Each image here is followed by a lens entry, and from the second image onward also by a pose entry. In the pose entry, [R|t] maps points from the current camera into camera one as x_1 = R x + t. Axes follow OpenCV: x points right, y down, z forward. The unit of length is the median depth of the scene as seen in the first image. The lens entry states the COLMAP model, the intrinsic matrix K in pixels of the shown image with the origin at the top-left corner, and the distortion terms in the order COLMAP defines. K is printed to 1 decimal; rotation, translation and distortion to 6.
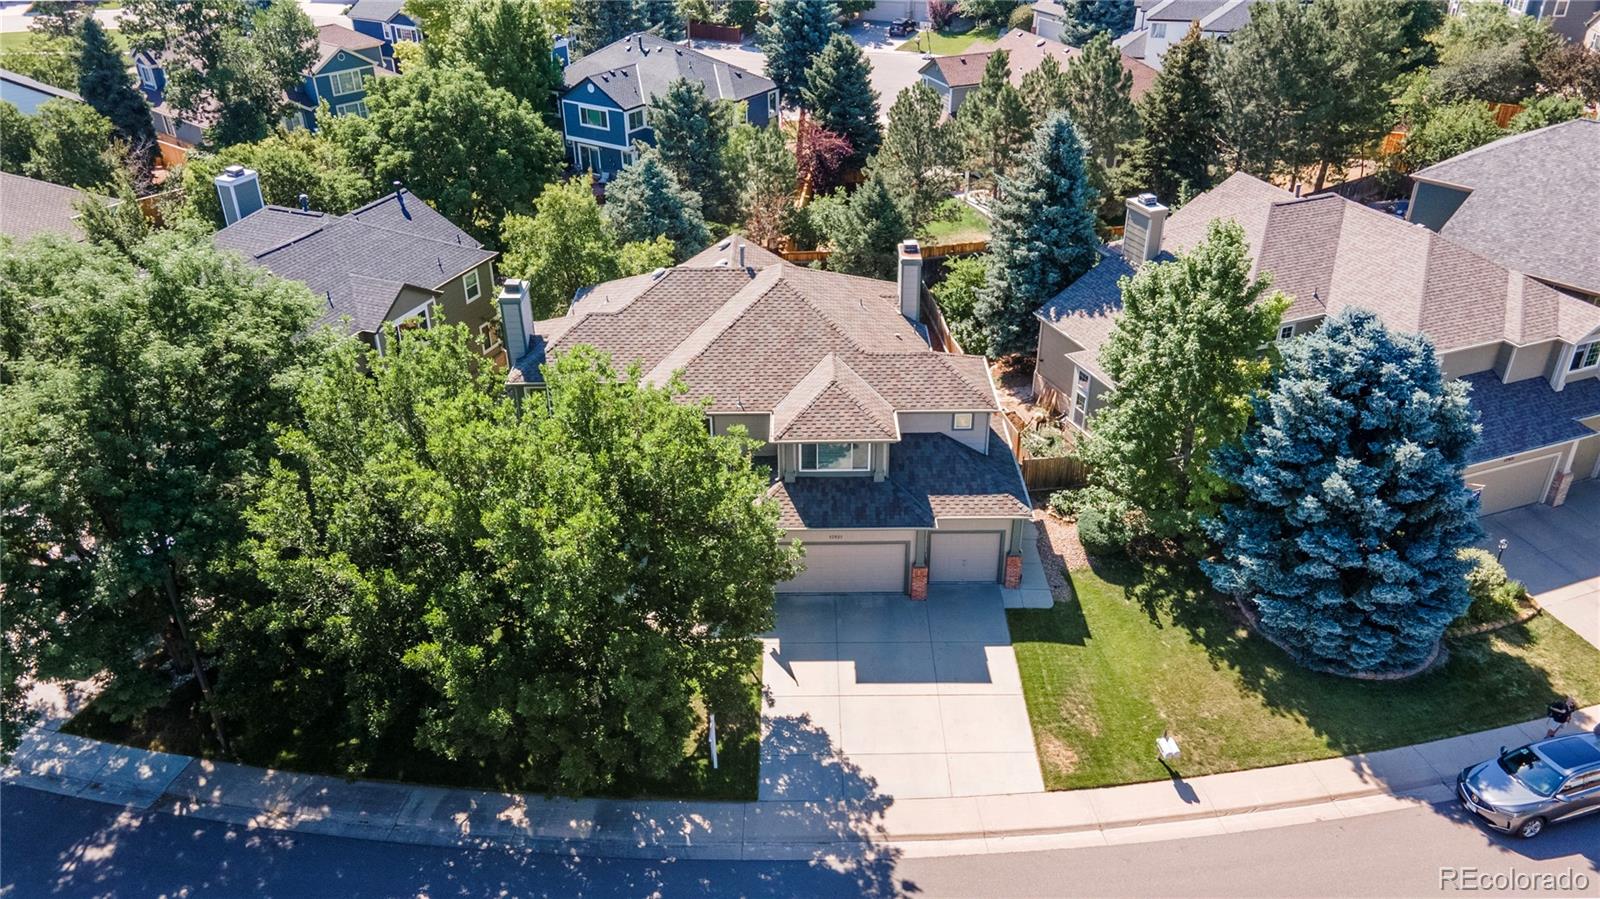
lens RADIAL K [[1172.4, 0, 798.2], [0, 1172.4, 455.6], [0, 0, 1]] dist [0.021178, 0.026925]
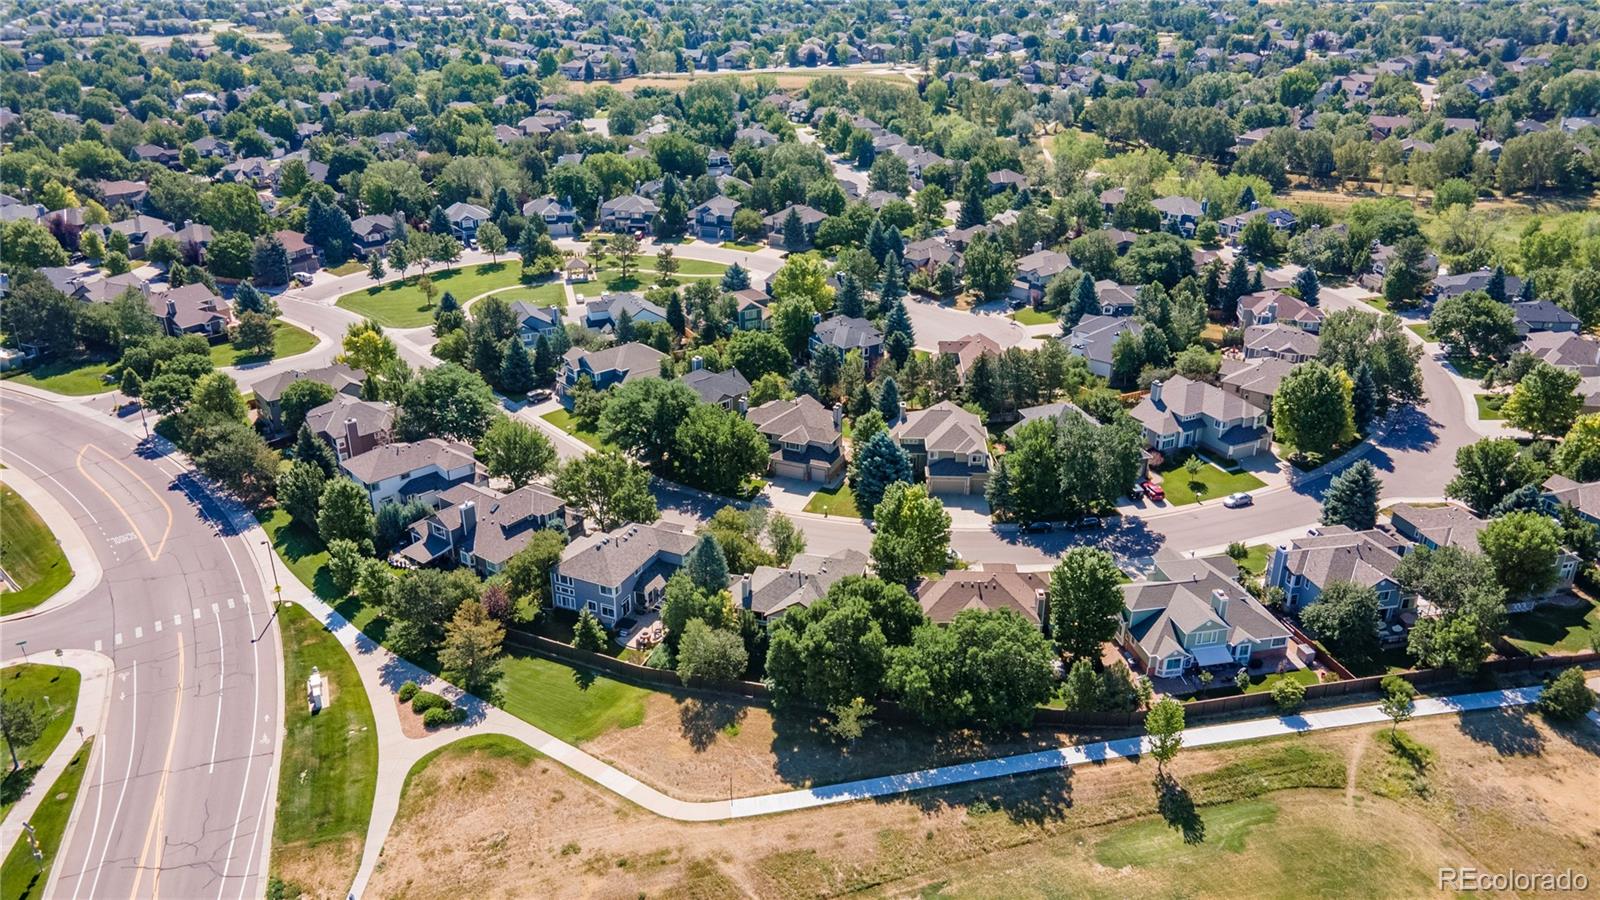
lens RADIAL K [[1172.4, 0, 799.8], [0, 1172.4, 448.5], [0, 0, 1]] dist [0.021178, 0.026925]
pose [[0.912701, 0.176791, -0.368404, 1.748167], [-0.213013, 0.975221, -0.059737, 0.277341], [0.348715, 0.132997, 0.927745, -3.243188]]
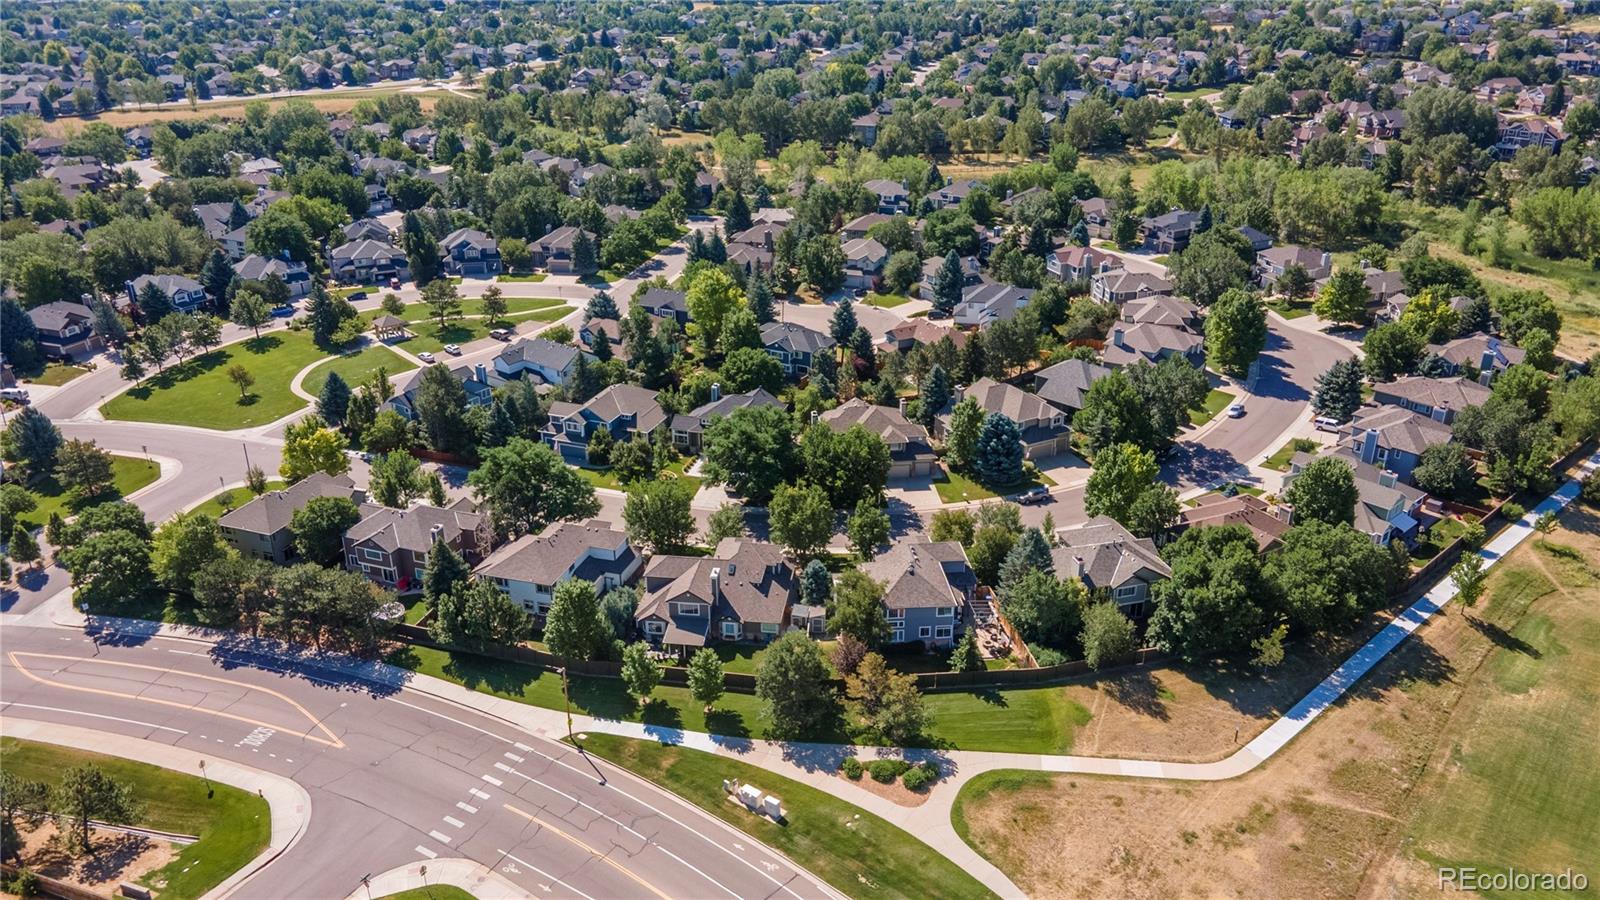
lens RADIAL K [[1172.4, 0, 799.0], [0, 1172.4, 445.5], [0, 0, 1]] dist [0.021178, 0.026925]
pose [[0.994478, -0.036621, 0.098350, -0.798163], [0.047319, 0.992943, -0.108743, 0.482704], [-0.093674, 0.112796, 0.989193, -3.546616]]
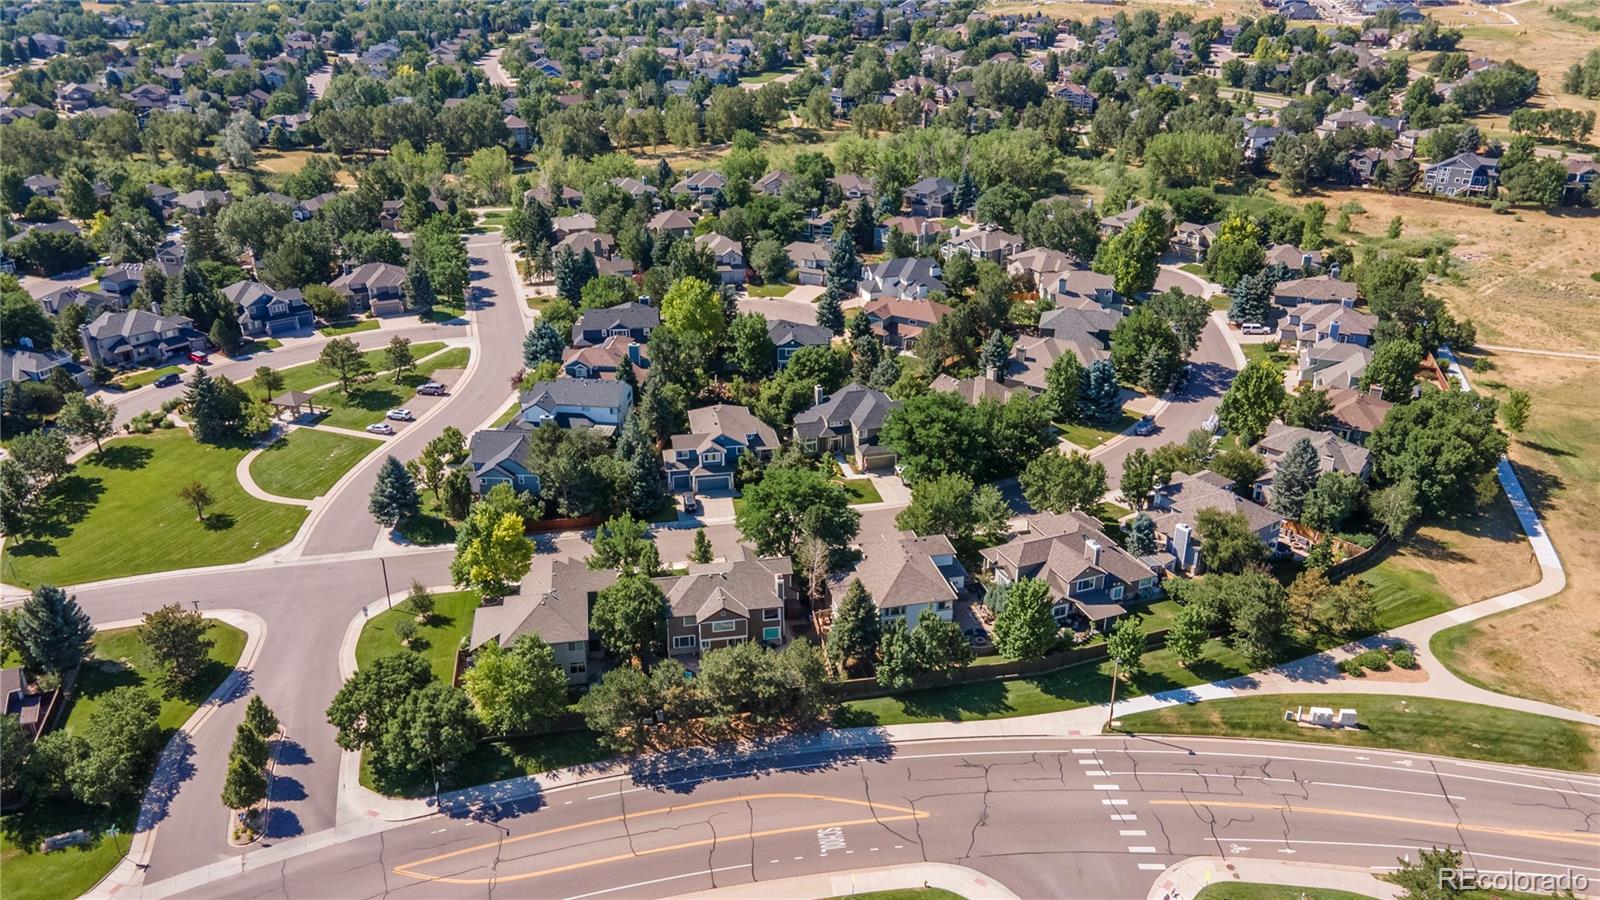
lens RADIAL K [[1172.4, 0, 807.9], [0, 1172.4, 456.2], [0, 0, 1]] dist [0.021178, 0.026925]
pose [[0.806139, -0.235932, 0.542657, -3.351508], [0.290769, 0.956659, -0.016021, 0.008186], [-0.515358, 0.170703, 0.839802, -2.574769]]
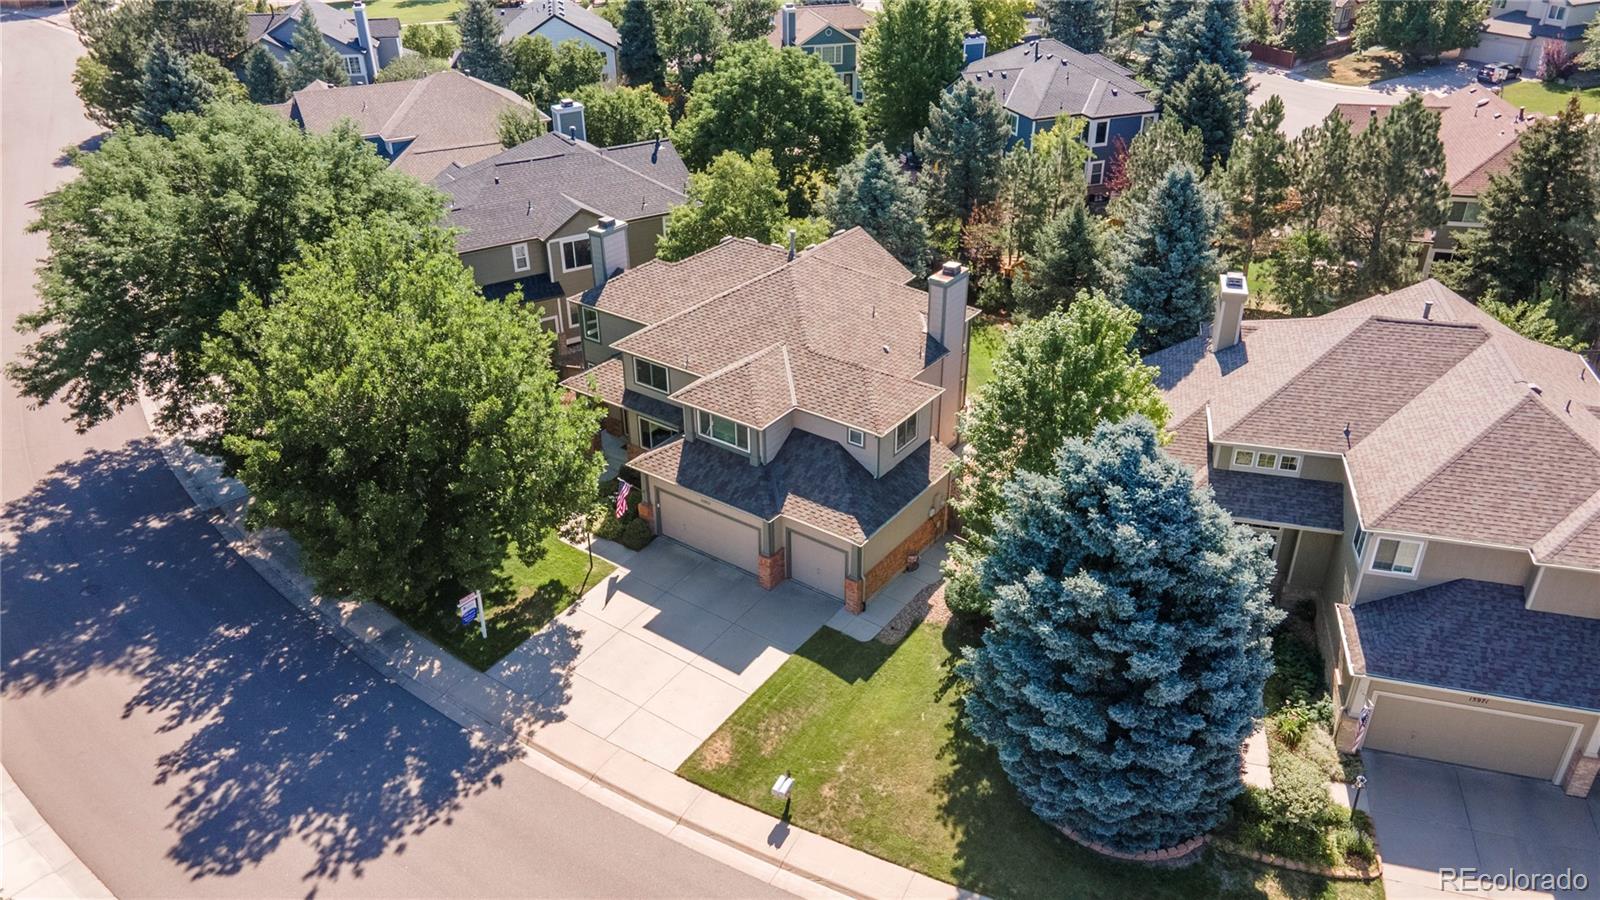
lens RADIAL K [[1172.4, 0, 798.1], [0, 1172.4, 450.3], [0, 0, 1]] dist [0.021178, 0.026925]
pose [[0.807951, 0.295927, -0.509551, 0.636715], [-0.297081, 0.951371, 0.081464, -0.088516], [0.508879, 0.085559, 0.856576, 0.120715]]
